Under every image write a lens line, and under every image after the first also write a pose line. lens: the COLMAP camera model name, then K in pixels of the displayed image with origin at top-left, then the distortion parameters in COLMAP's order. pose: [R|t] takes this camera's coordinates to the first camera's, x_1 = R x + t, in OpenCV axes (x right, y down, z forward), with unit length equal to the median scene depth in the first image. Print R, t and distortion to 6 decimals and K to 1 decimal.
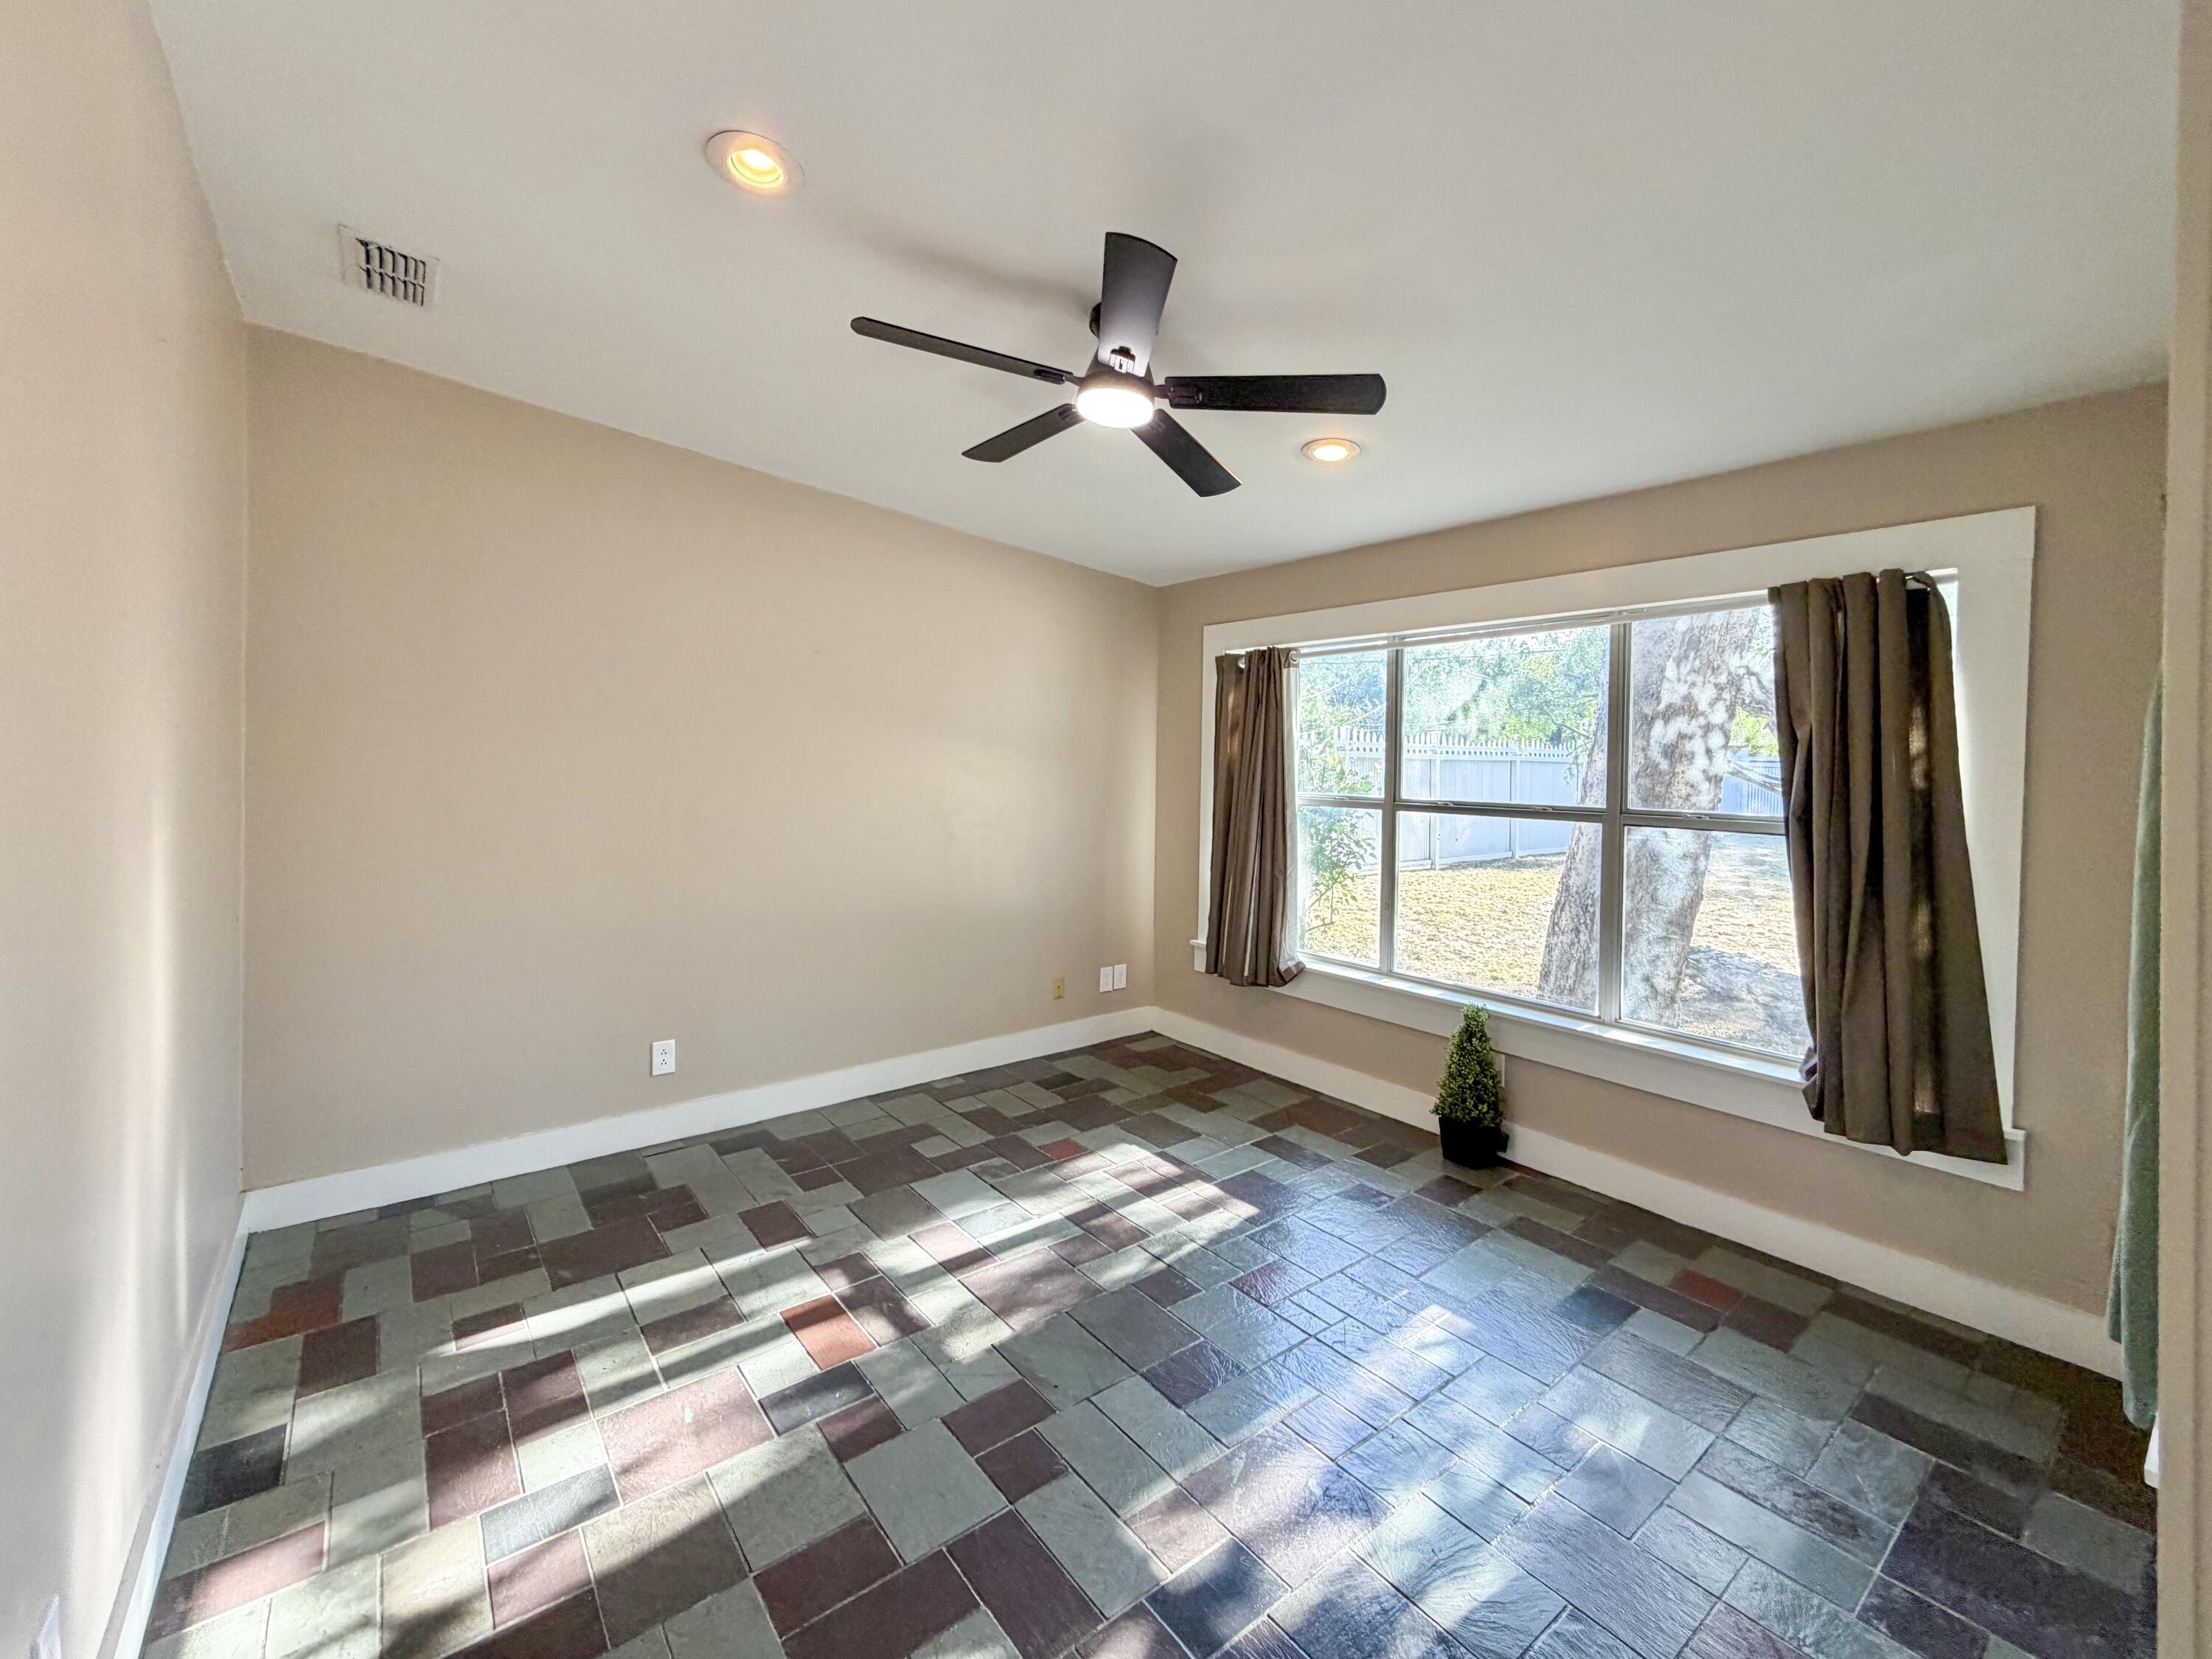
lens RADIAL K [[890.9, 0, 1113.8], [0, 890.9, 769.3], [0, 0, 1]] dist [0.001230, 0.000285]
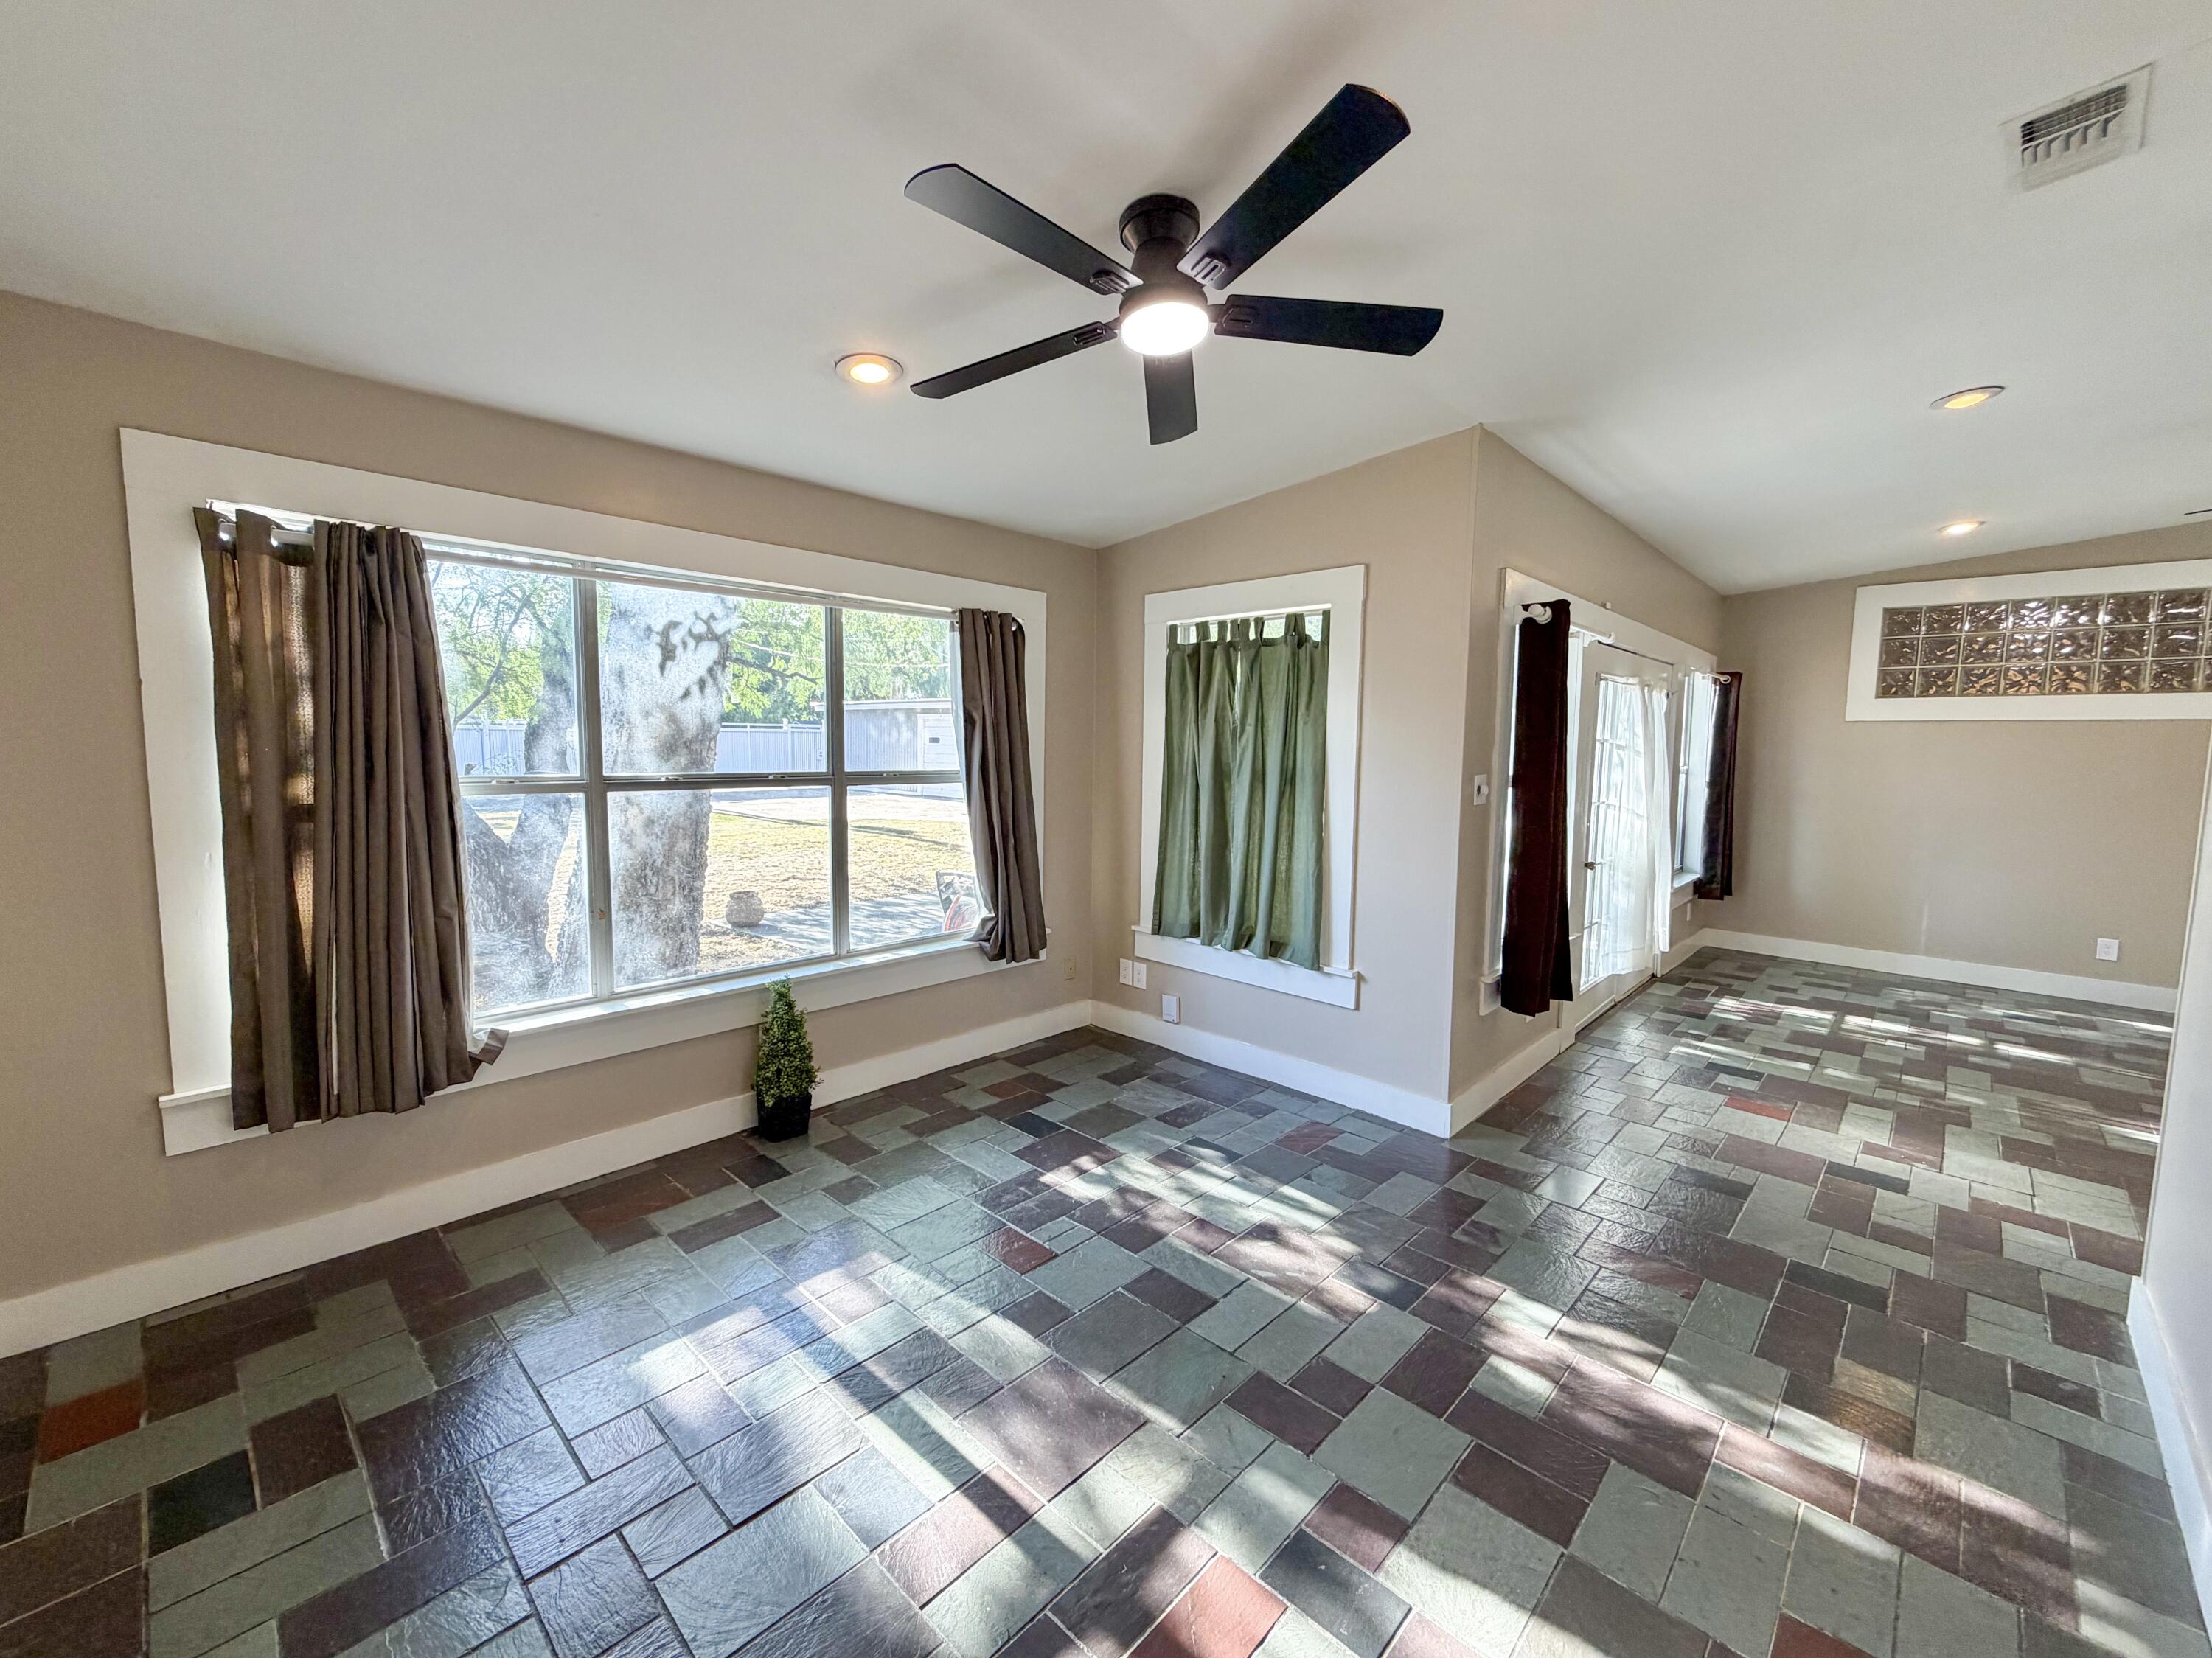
lens RADIAL K [[888.7, 0, 1091.5], [0, 888.7, 837.5], [0, 0, 1]] dist [-0.011427, 0.000150]
pose [[-0.111432, -0.109762, 0.987692, -0.618936], [0.002205, 0.993852, 0.110695, 0.002320], [-0.993770, 0.014513, -0.110505, 0.819505]]
